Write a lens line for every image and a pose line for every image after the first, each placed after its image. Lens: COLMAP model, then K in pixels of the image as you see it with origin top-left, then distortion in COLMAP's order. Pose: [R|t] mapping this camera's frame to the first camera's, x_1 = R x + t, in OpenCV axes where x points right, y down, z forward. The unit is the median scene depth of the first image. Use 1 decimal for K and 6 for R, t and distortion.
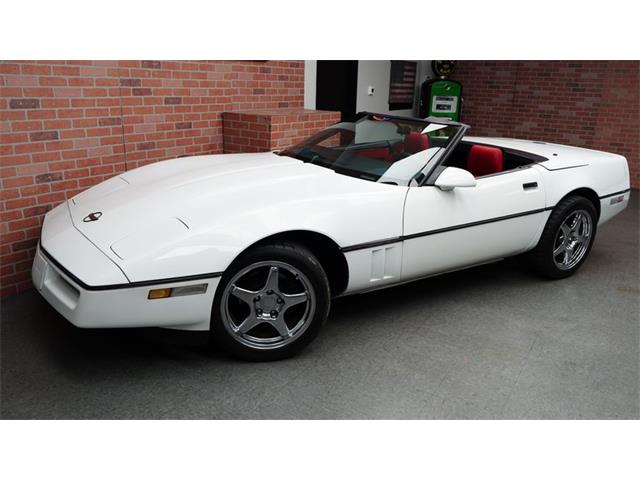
lens RADIAL K [[528.0, 0, 320.8], [0, 528.0, 240.4], [0, 0, 1]] dist [-0.000393, -0.003054]
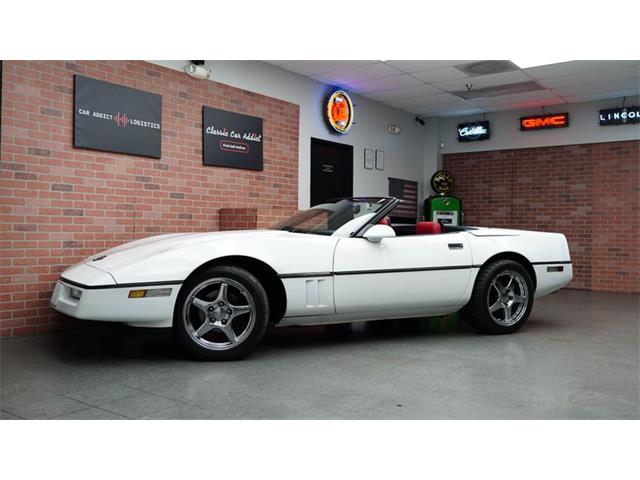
lens RADIAL K [[594.6, 0, 320.4], [0, 594.6, 239.4], [0, 0, 1]] dist [-0.003567, -0.005127]
pose [[0.995815, -0.018359, -0.089532, 0.199473], [-0.007355, 0.960340, -0.278733, 0.247058], [0.091099, 0.278225, 0.956186, -0.308646]]
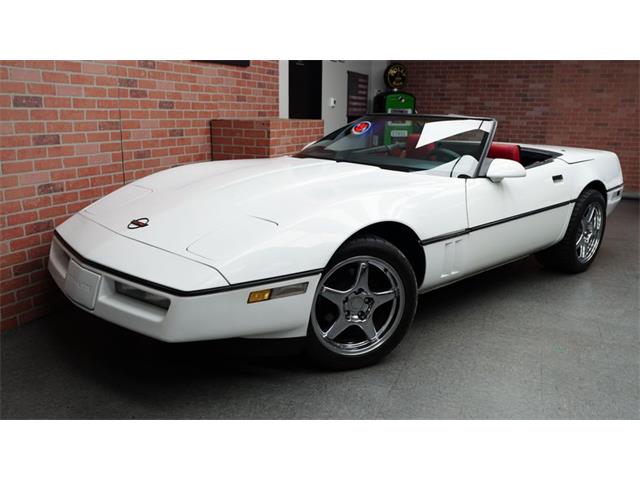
lens RADIAL K [[564.5, 0, 319.8], [0, 564.5, 239.5], [0, 0, 1]] dist [-0.001966, -0.002453]
pose [[0.983135, -0.055452, 0.174271, -0.228275], [0.066572, 0.996058, -0.058622, 0.042660], [-0.170333, 0.069235, 0.982951, 0.027613]]
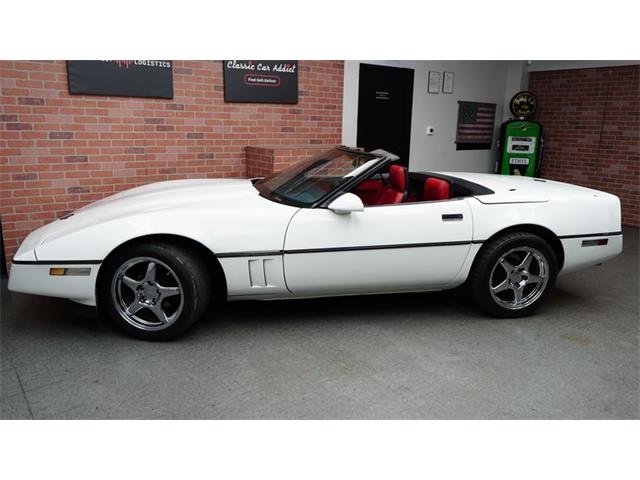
lens RADIAL K [[499.6, 0, 315.5], [0, 499.6, 240.5], [0, 0, 1]] dist [-0.000387, -0.002365]
pose [[0.934879, 0.073868, -0.347195, 0.459077], [-0.098446, 0.993694, -0.053668, 0.016419], [0.341041, 0.084353, 0.936256, 0.021778]]
